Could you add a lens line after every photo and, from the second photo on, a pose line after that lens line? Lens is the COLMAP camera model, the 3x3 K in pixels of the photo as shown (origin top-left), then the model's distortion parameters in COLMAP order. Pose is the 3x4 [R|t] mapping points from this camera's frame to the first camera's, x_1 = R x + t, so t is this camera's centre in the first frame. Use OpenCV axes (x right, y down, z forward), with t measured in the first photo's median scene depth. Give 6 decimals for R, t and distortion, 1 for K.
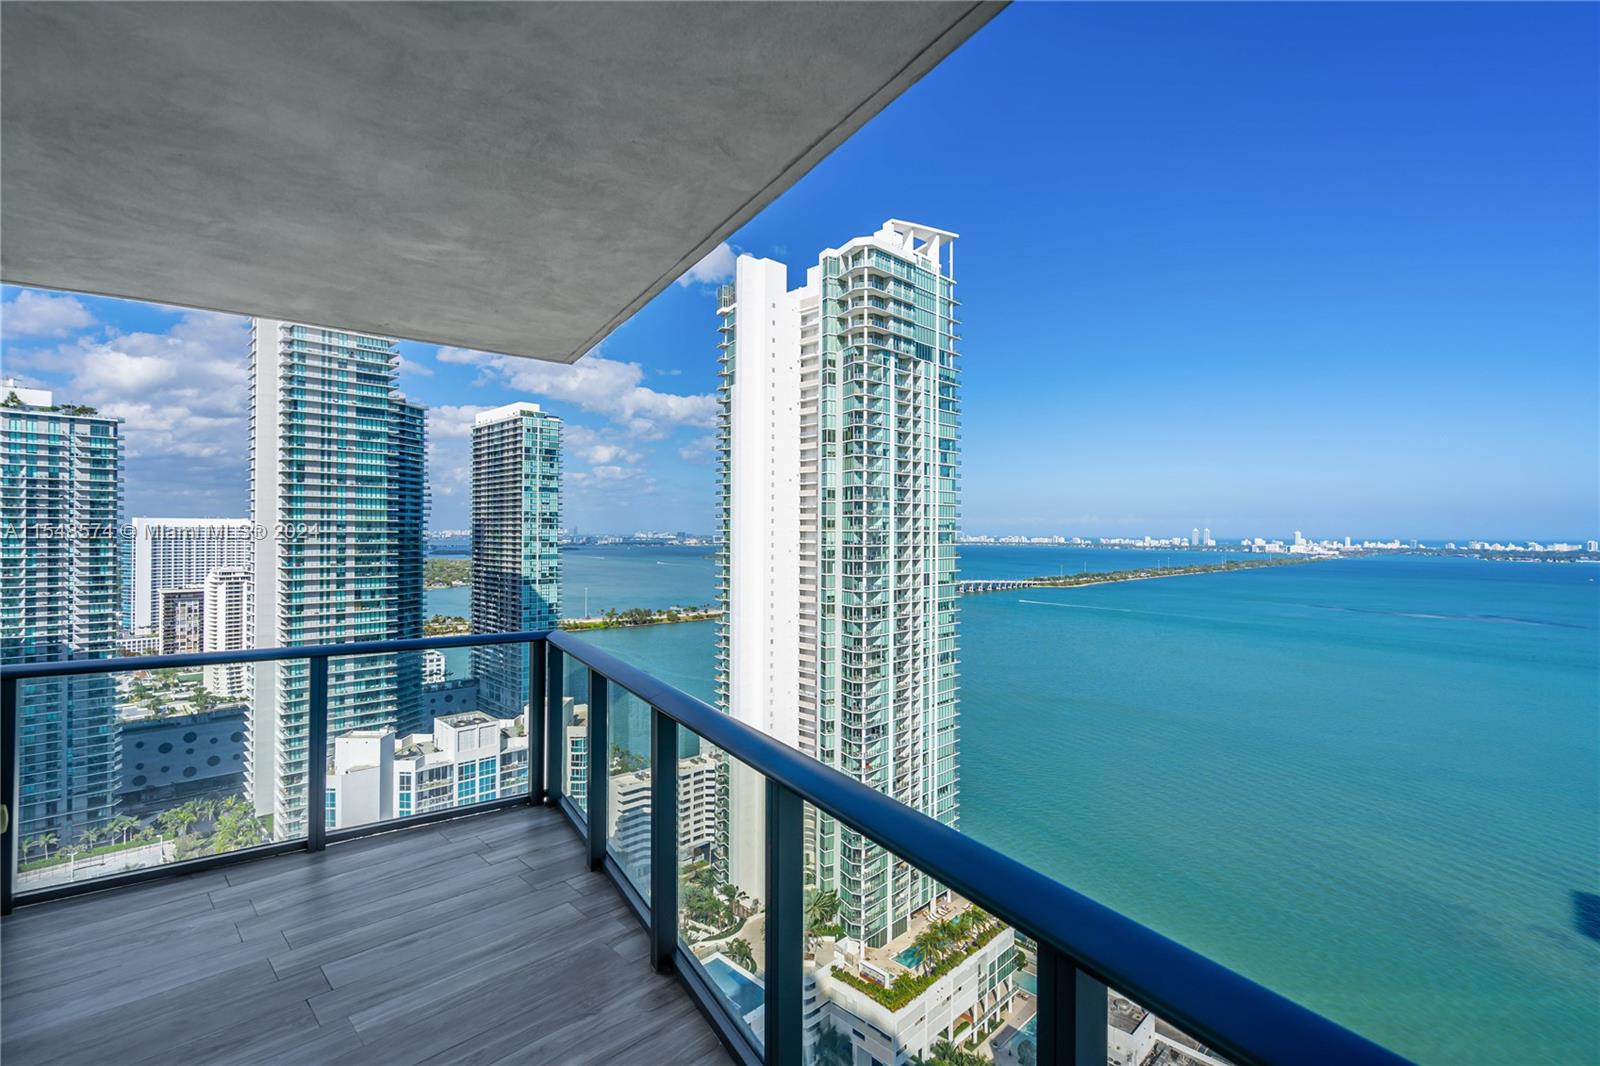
lens RADIAL K [[733.6, 0, 808.4], [0, 733.6, 525.6], [0, 0, 1]] dist [-0.005551, 0.001671]
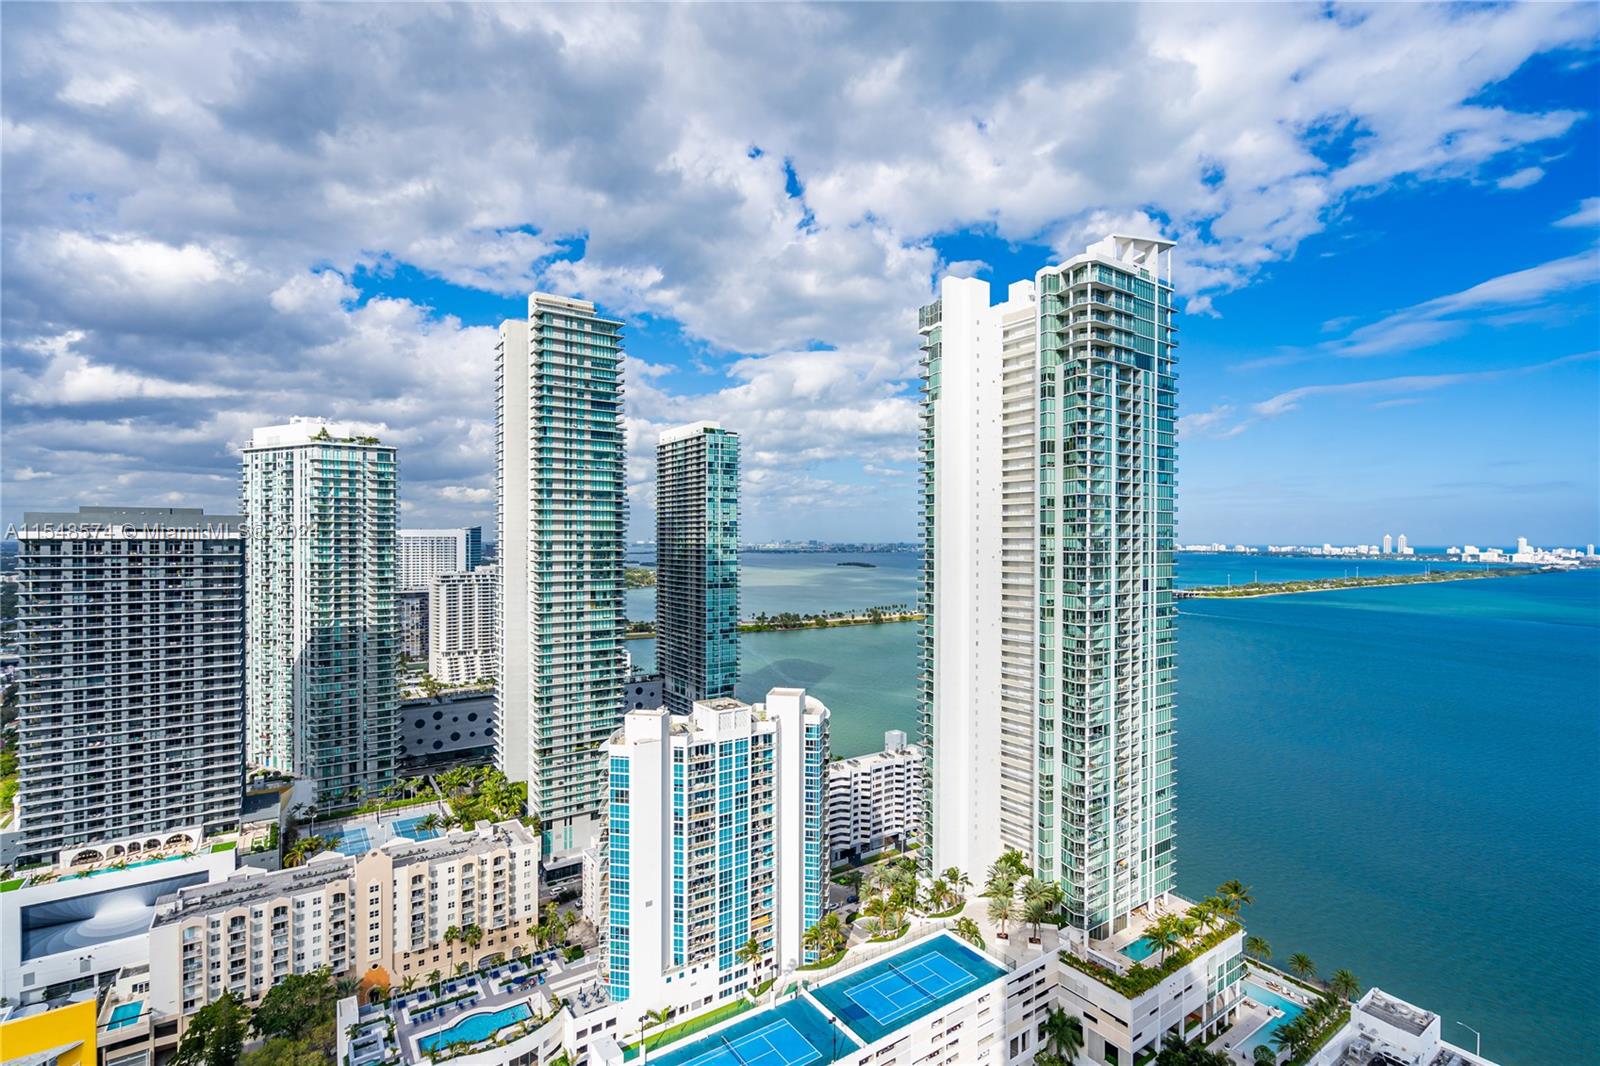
lens RADIAL K [[733.6, 0, 790.5], [0, 733.6, 538.9], [0, 0, 1]] dist [-0.005551, 0.001671]
pose [[0.981935, -0.003013, -0.189194, -0.095791], [0.004359, 0.999968, 0.006696, 0.000352], [0.189167, -0.007400, 0.981917, -0.066207]]
